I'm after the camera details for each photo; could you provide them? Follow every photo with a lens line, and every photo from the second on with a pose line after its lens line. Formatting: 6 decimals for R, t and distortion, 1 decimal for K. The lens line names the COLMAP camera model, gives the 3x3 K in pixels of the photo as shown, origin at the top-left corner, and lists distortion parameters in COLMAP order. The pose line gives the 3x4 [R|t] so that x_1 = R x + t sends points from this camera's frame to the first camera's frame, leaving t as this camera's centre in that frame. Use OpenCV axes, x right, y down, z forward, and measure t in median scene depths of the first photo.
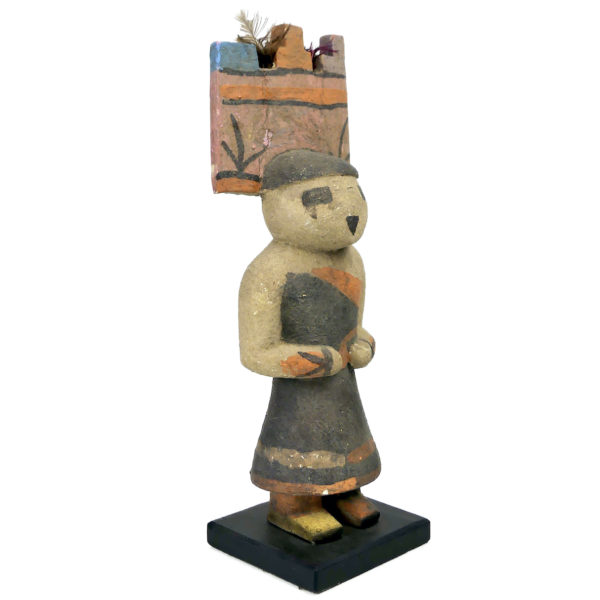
lens RADIAL K [[917.9, 0, 300.0], [0, 917.9, 256.5], [0, 0, 1]] dist [0.025638, 0.008783]
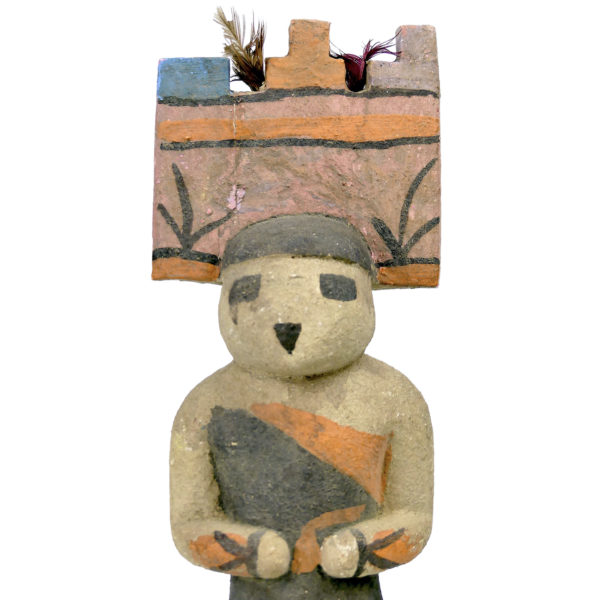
lens RADIAL K [[1545.9, 0, 300.0], [0, 1545.9, 300.0], [0, 0, 1]] dist [-0.004973, 0.330452]
pose [[0.713084, 0.037407, -0.700080, 0.770703], [-0.071690, 0.997232, -0.019737, -0.038669], [0.697404, 0.064263, 0.713791, 0.255464]]
